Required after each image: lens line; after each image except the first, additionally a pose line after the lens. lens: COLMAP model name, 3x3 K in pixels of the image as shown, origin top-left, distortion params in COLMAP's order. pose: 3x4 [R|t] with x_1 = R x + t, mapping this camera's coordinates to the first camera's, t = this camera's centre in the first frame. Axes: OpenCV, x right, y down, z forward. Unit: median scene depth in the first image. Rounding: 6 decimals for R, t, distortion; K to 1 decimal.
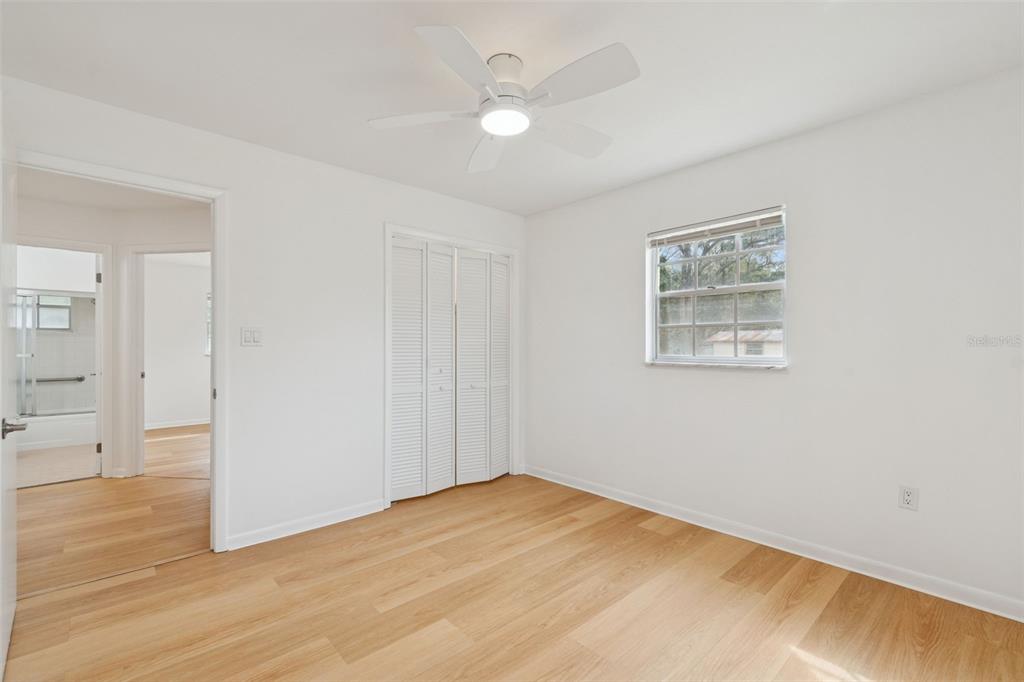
lens RADIAL K [[473.3, 0, 514.4], [0, 473.3, 342.5], [0, 0, 1]] dist [-0.000213, 0.000109]
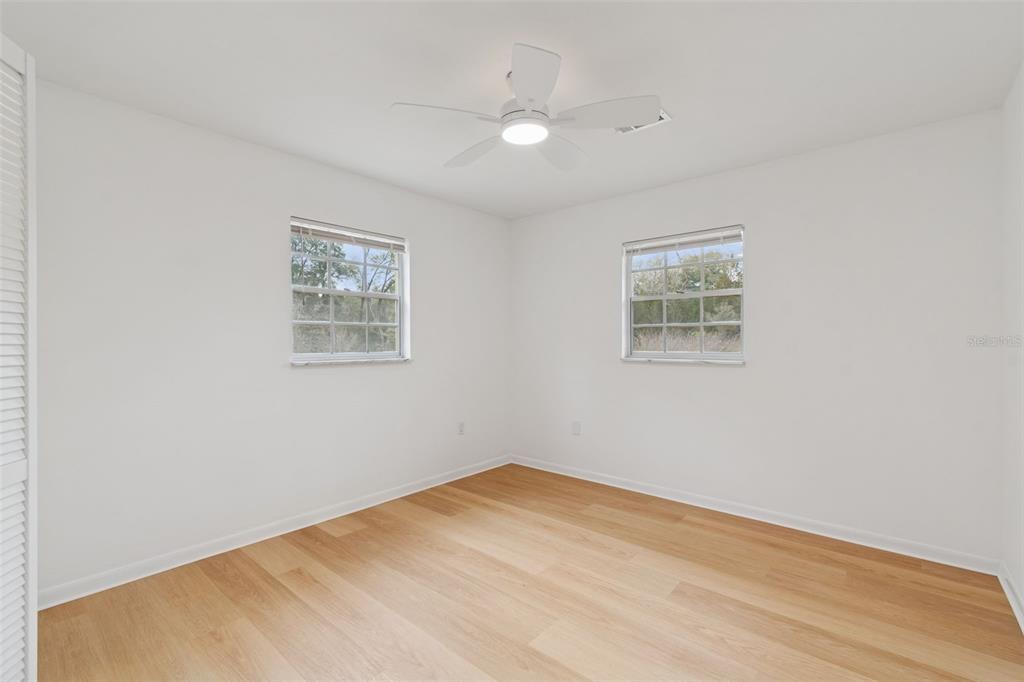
lens RADIAL K [[444.1, 0, 512.9], [0, 444.1, 339.0], [0, 0, 1]] dist [0.005047, 0.000323]
pose [[-0.110947, -0.005567, 0.993811, -0.713441], [-0.006186, 0.999969, 0.004911, -0.026440], [-0.993807, -0.005603, -0.110978, 0.780755]]
